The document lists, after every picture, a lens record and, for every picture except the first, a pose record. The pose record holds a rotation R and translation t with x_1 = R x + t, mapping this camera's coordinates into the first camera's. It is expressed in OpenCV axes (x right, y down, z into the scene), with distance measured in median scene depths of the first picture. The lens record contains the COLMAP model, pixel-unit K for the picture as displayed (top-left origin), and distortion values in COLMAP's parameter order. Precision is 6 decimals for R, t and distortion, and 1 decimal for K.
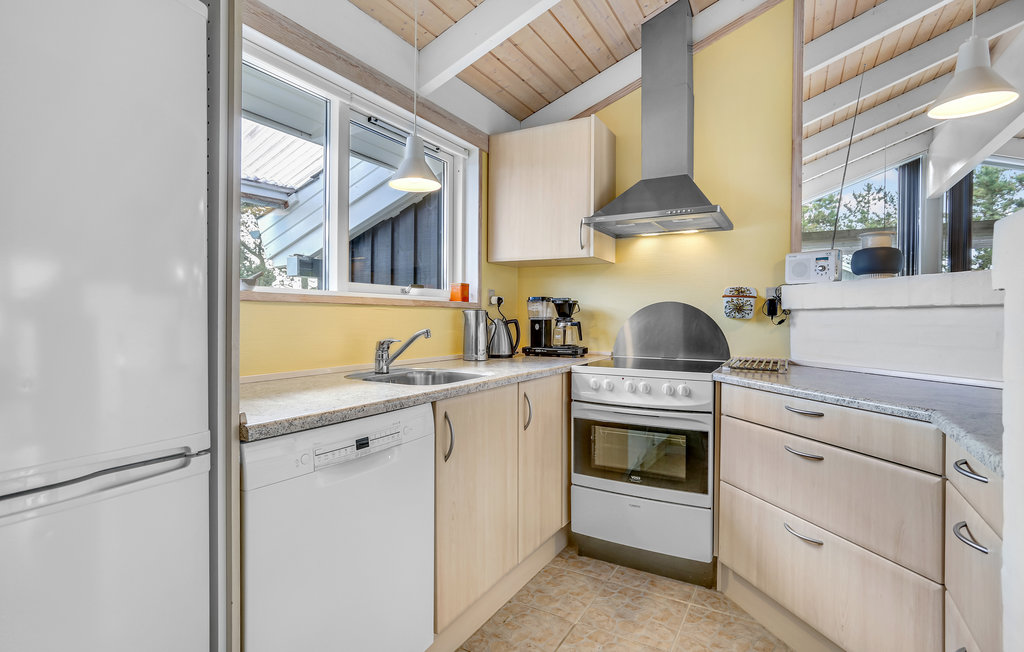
lens RADIAL K [[508.6, 0, 495.9], [0, 508.6, 317.3], [0, 0, 1]] dist [-0.002725, 0.000047]
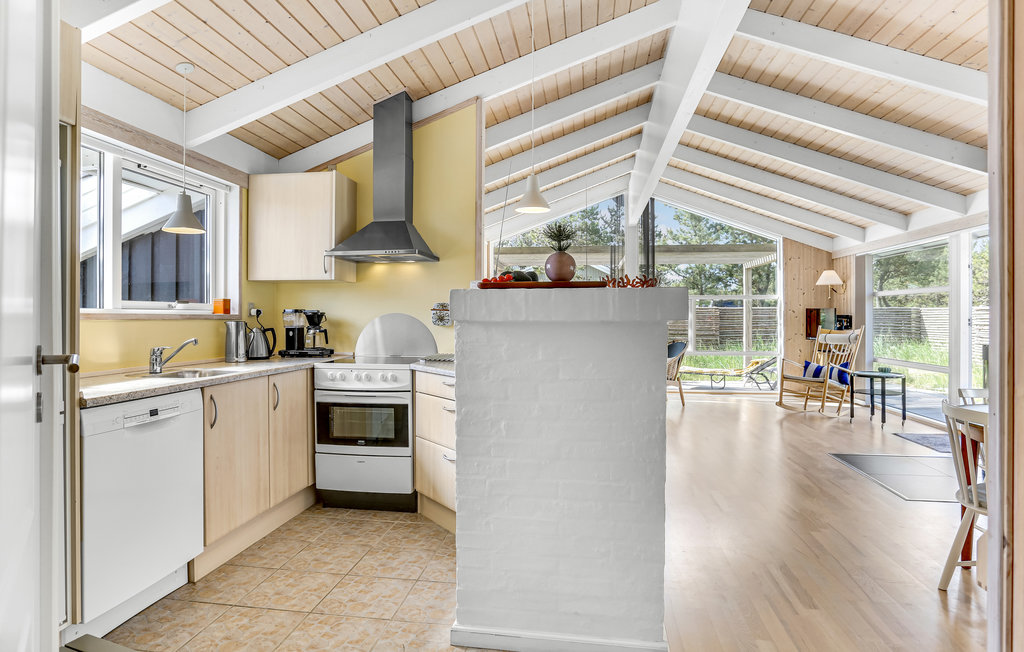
lens RADIAL K [[554.4, 0, 495.3], [0, 554.4, 316.7], [0, 0, 1]] dist [-0.017971, 0.000718]
pose [[0.926248, -0.004247, 0.376892, 0.037883], [0.004589, 0.999989, -0.000009, -0.022400], [-0.376888, 0.001738, 0.926257, -0.477701]]
